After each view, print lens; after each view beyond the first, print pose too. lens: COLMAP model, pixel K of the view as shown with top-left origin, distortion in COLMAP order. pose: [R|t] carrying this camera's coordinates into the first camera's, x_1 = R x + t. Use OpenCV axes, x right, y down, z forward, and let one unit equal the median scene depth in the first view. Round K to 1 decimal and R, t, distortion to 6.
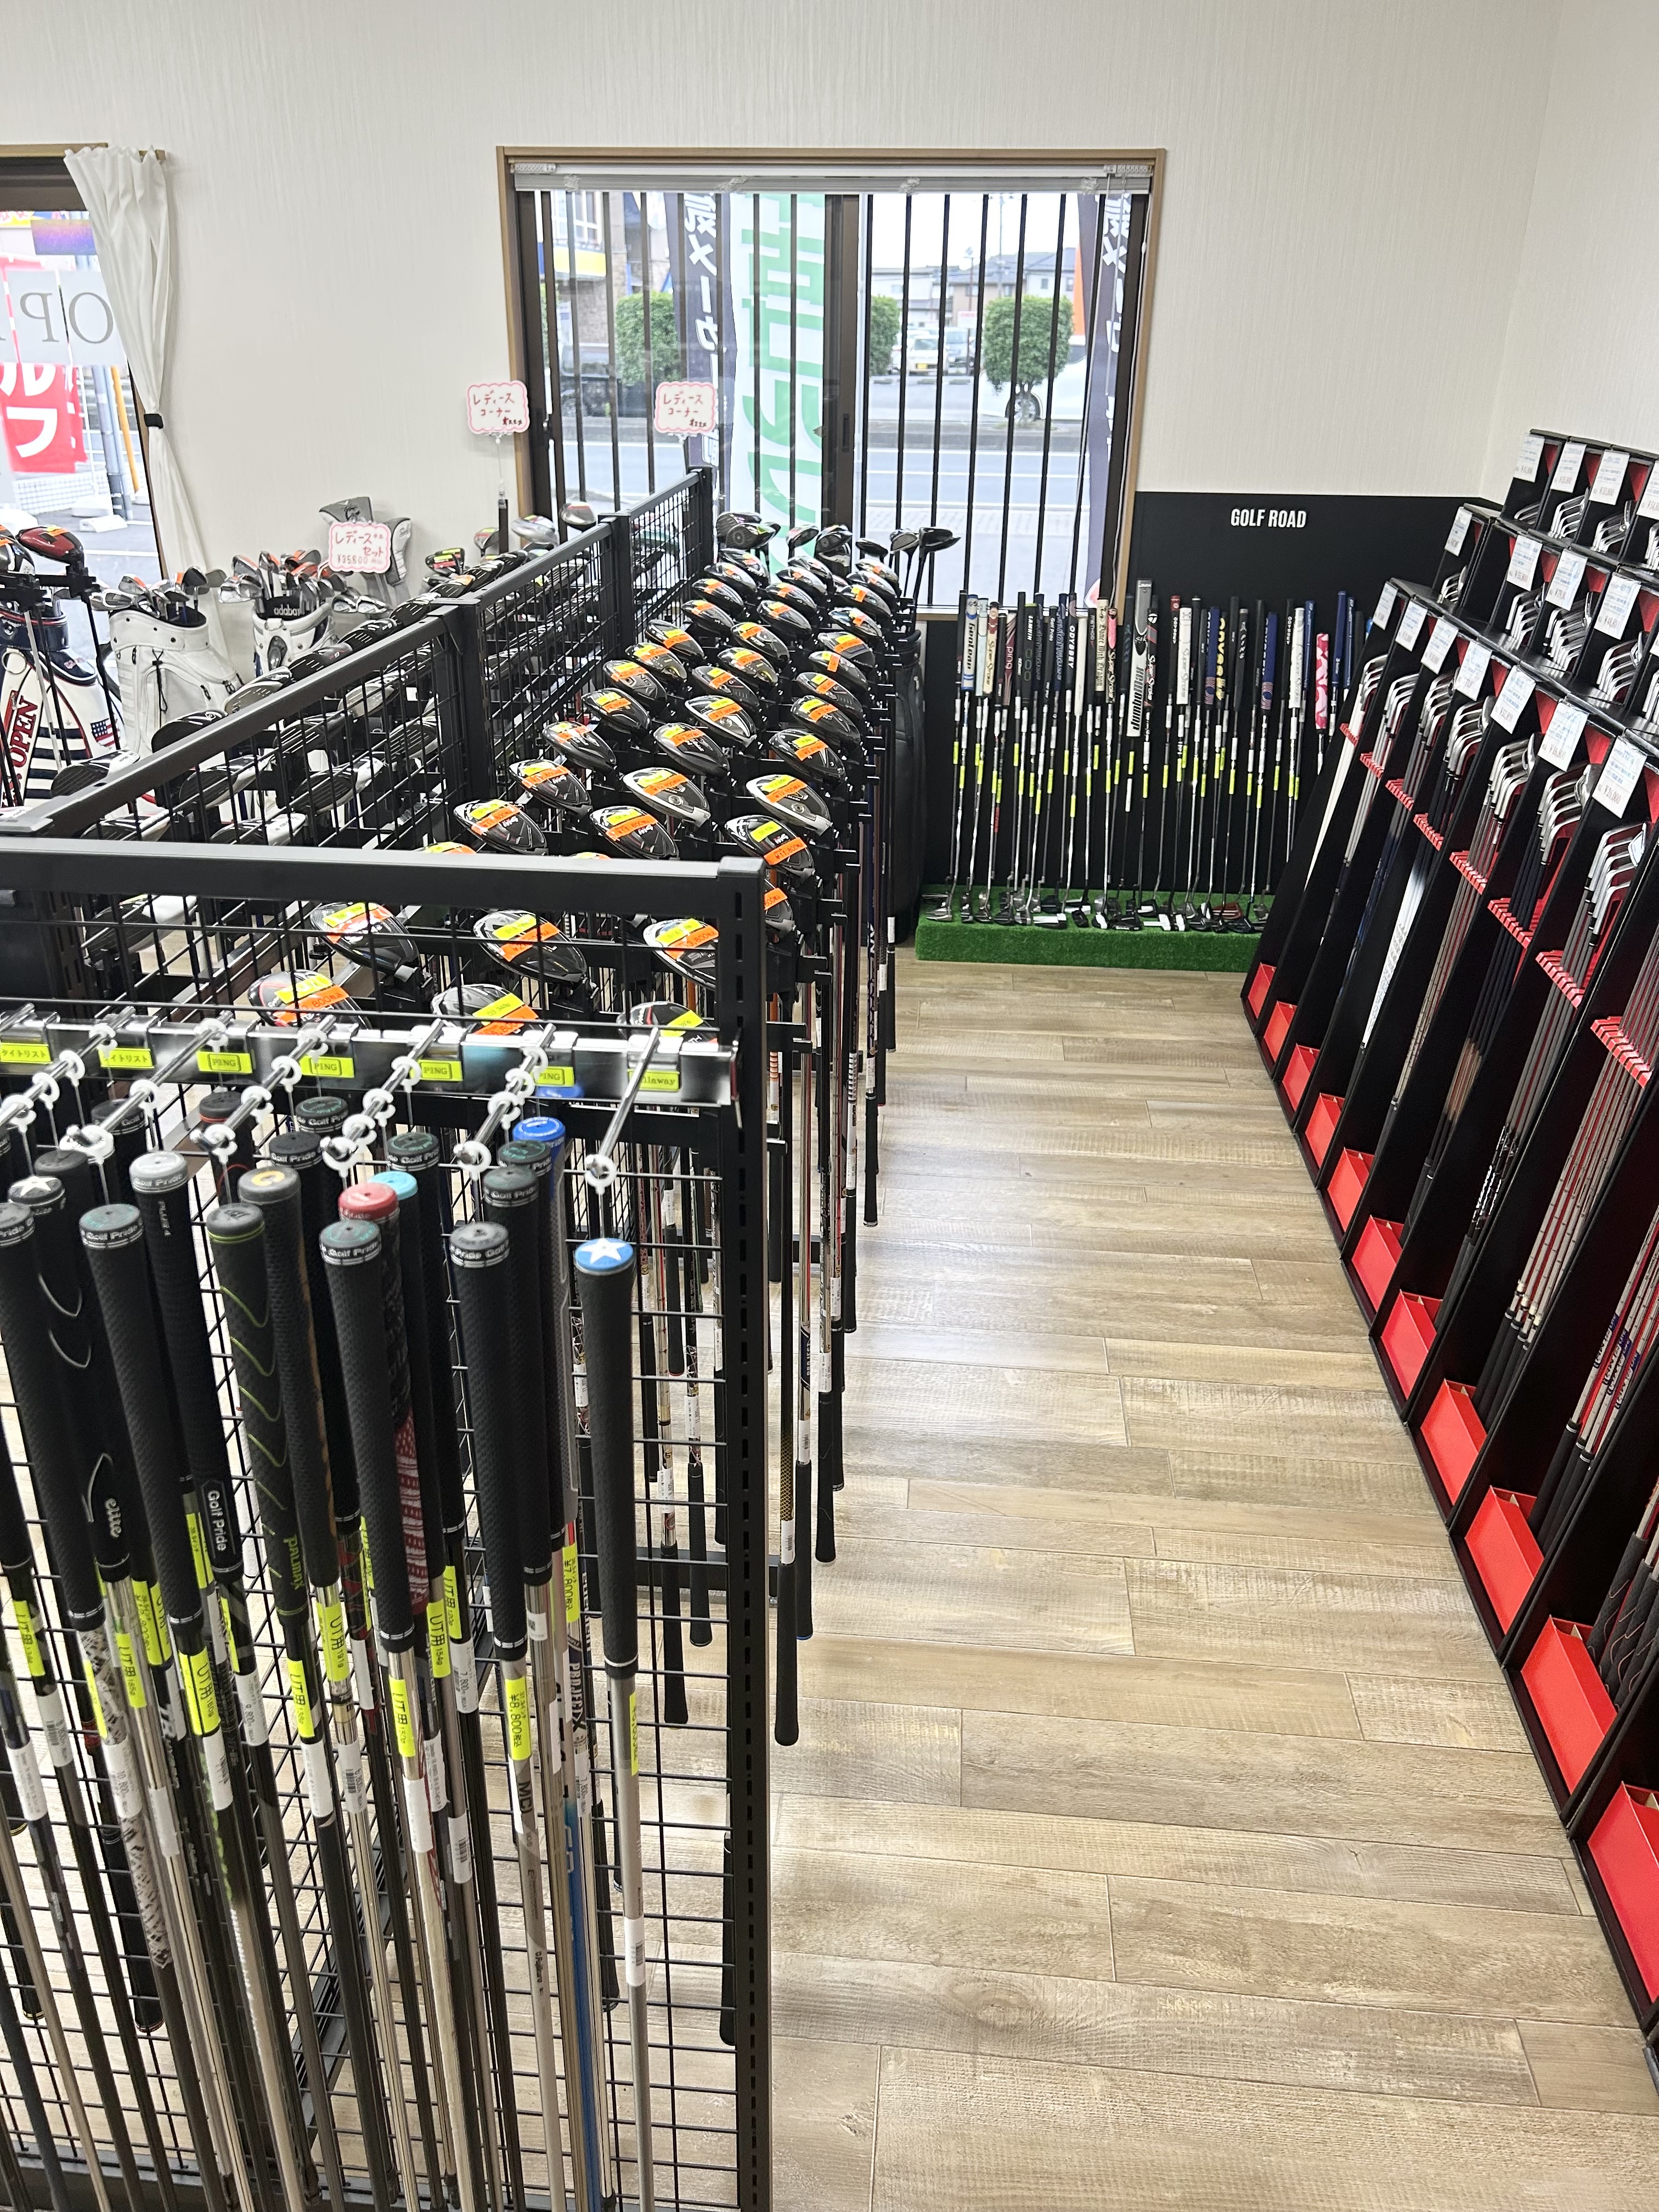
lens RADIAL K [[1680.8, 0, 825.0], [0, 1680.8, 1102.9], [0, 0, 1]] dist [0.013032, -0.001604]
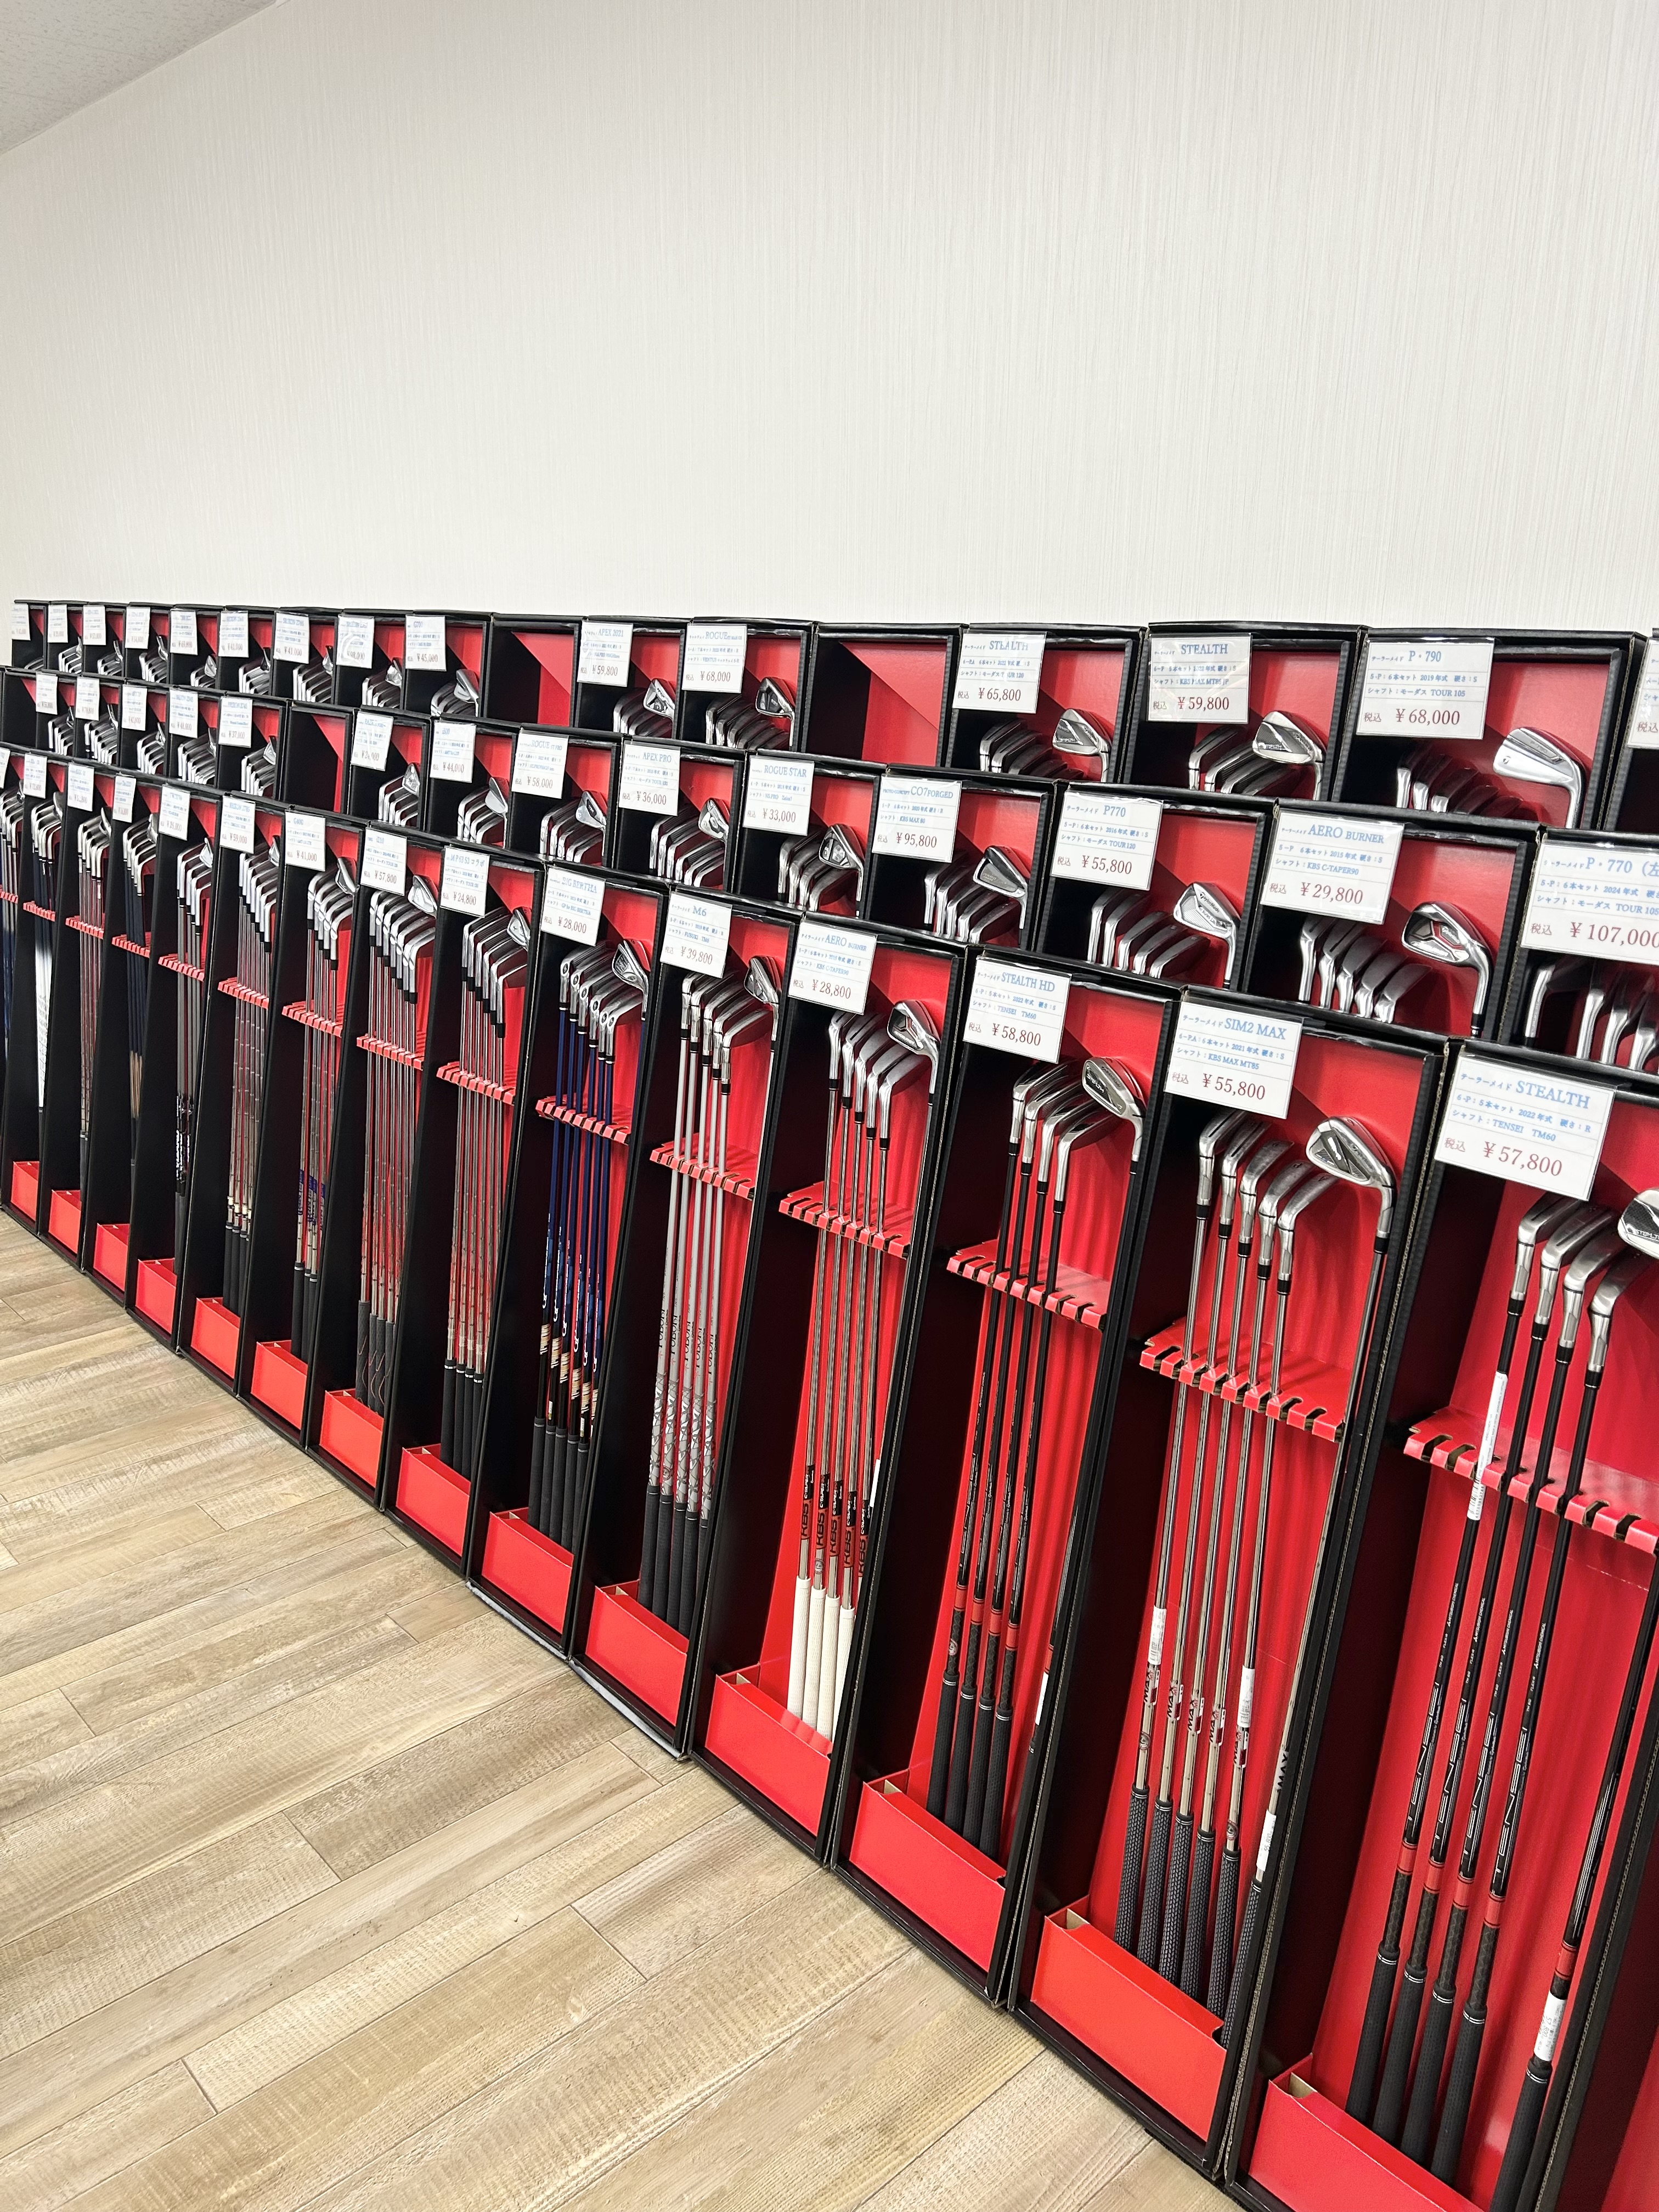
lens RADIAL K [[1680.8, 0, 829.1], [0, 1680.8, 1107.6], [0, 0, 1]] dist [0.013032, -0.001604]
pose [[0.679581, -0.225565, 0.698062, -0.132594], [0.314090, 0.949393, 0.001002, 0.155363], [-0.662961, 0.218574, 0.716037, -0.199787]]
